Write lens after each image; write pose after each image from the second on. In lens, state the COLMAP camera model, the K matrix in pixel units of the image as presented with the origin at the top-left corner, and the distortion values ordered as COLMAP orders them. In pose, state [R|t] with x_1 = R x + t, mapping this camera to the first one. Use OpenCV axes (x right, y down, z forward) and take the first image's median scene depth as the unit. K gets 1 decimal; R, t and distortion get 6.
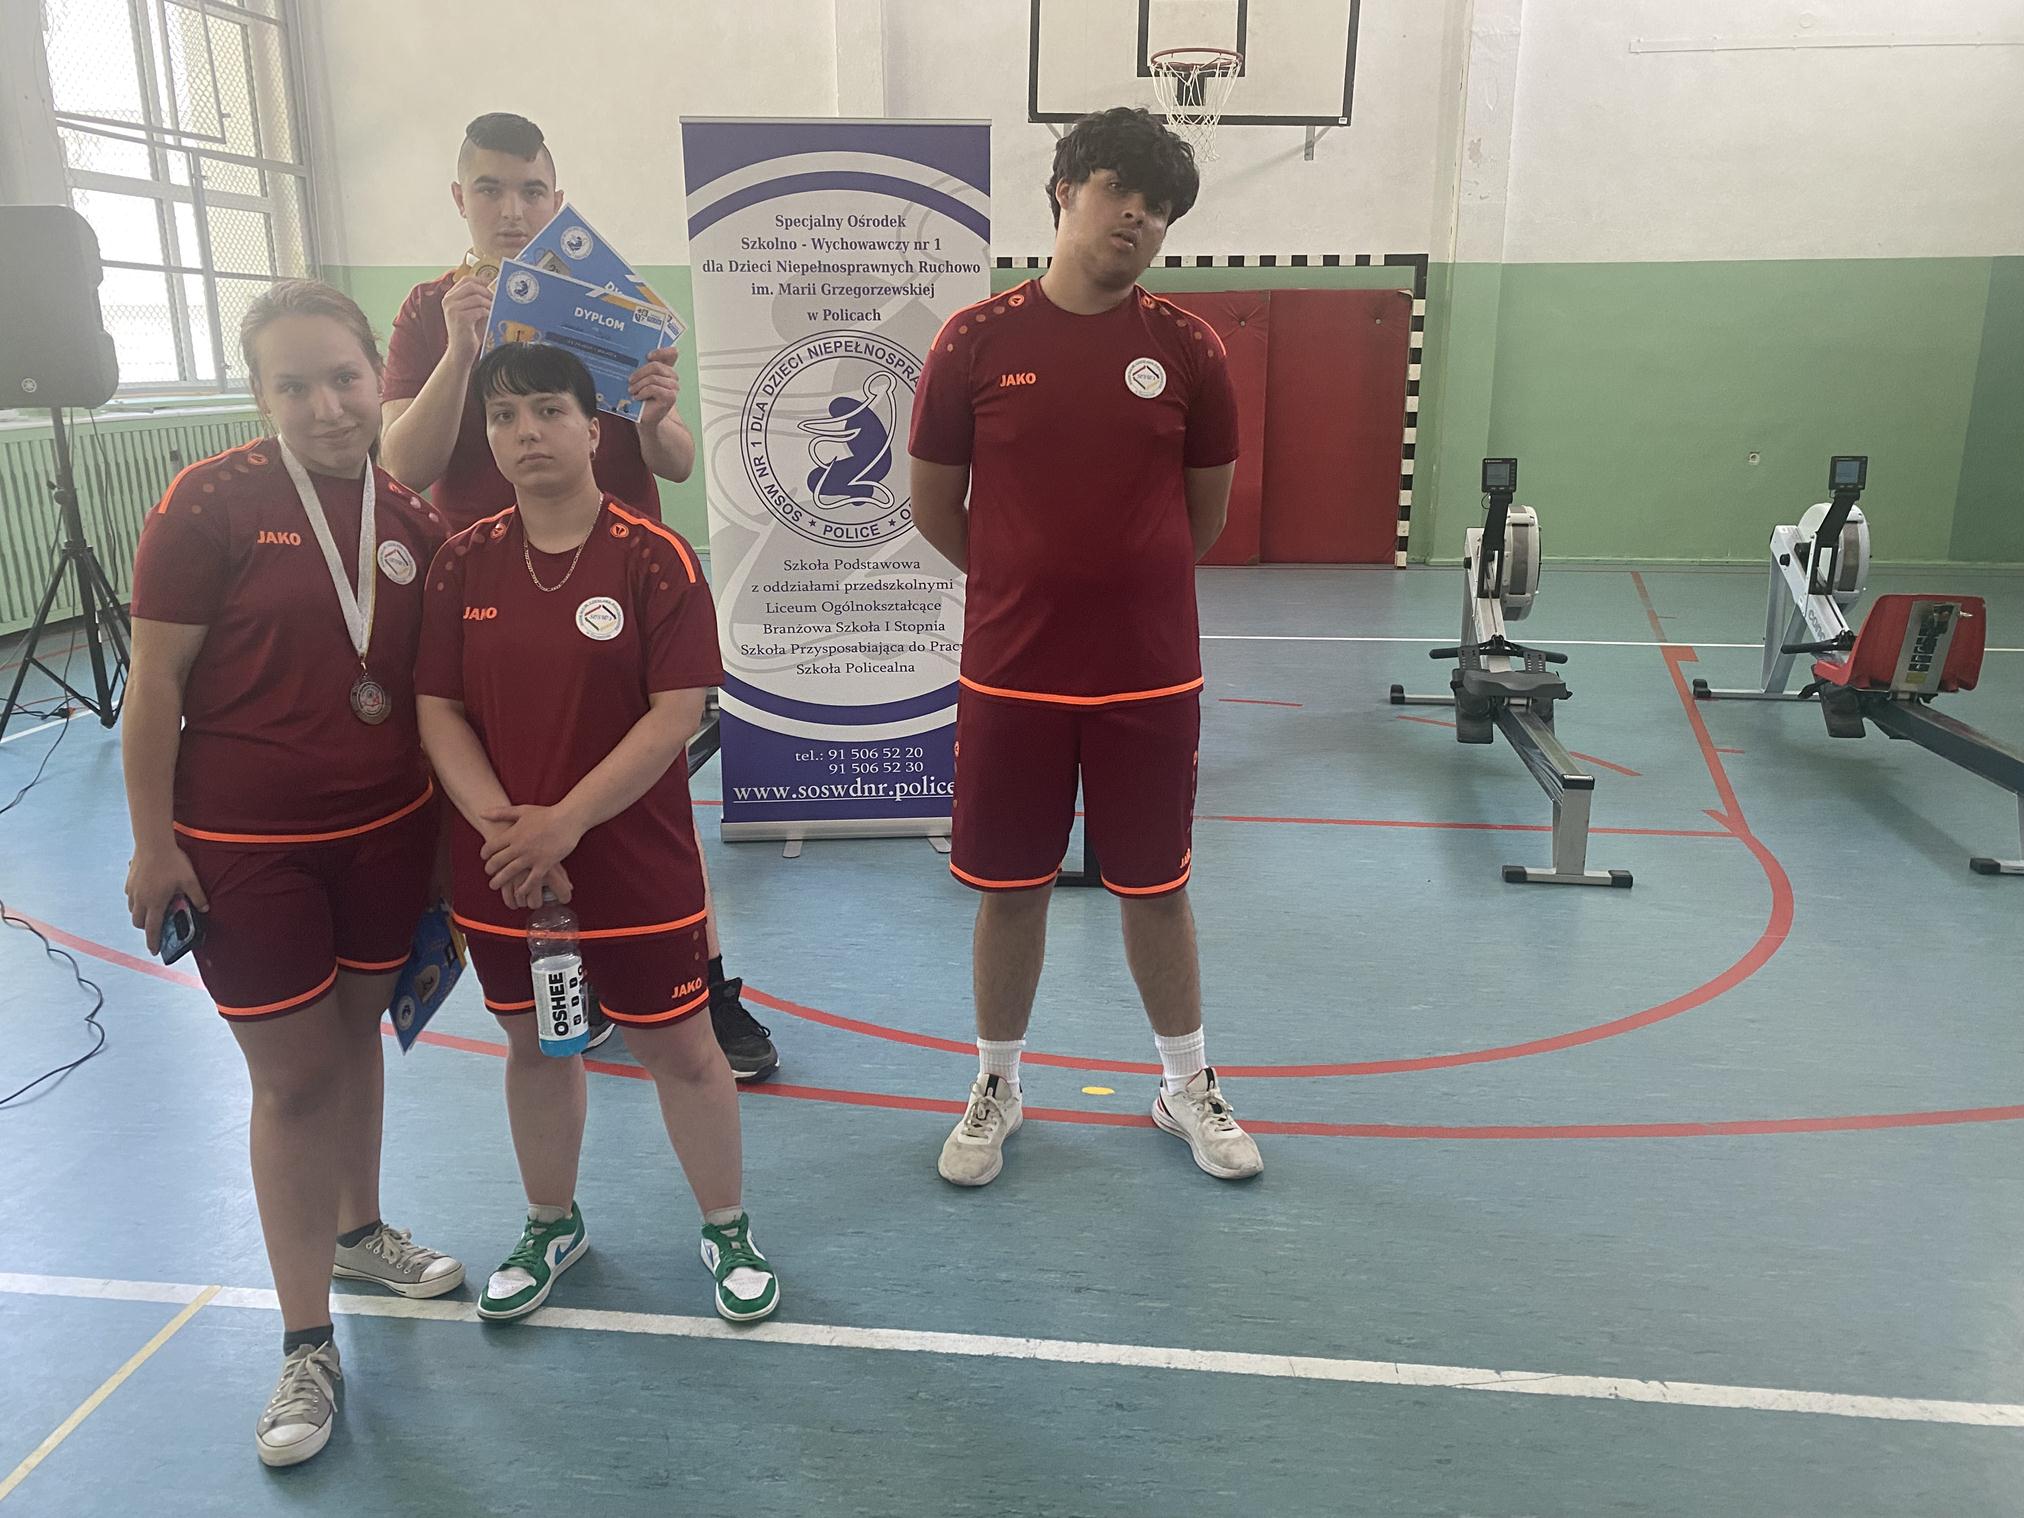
lens RADIAL K [[1563.7, 0, 999.8], [0, 1563.7, 776.3], [0, 0, 1]] dist [0.003657, 0.005047]
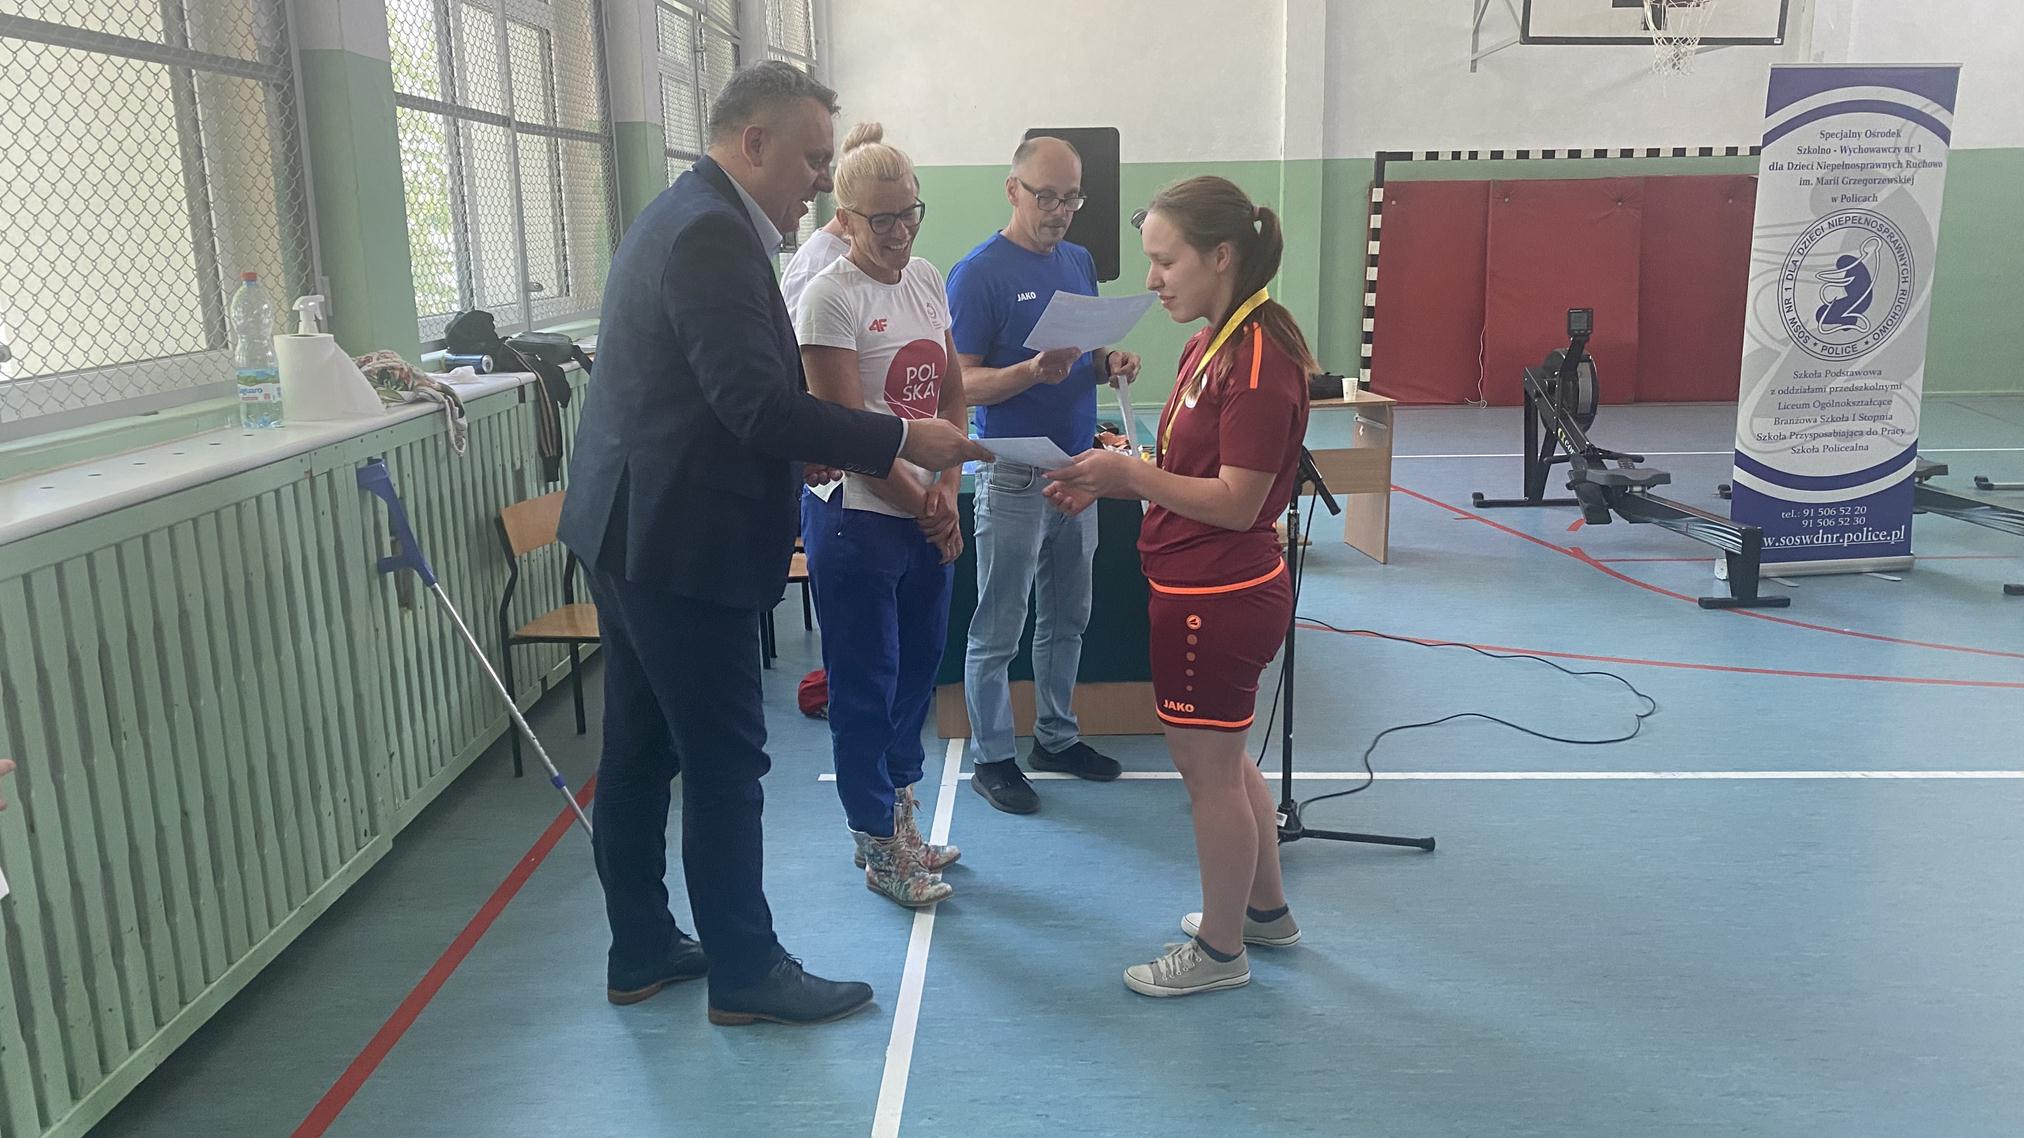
lens RADIAL K [[1560.3, 0, 1017.6], [0, 1560.3, 554.2], [0, 0, 1]] dist [0.018091, -0.016298]
pose [[0.997493, -0.031563, 0.063335, -0.933627], [0.035641, 0.997292, -0.064329, 0.091000], [-0.061133, 0.066425, 0.995917, -0.344649]]
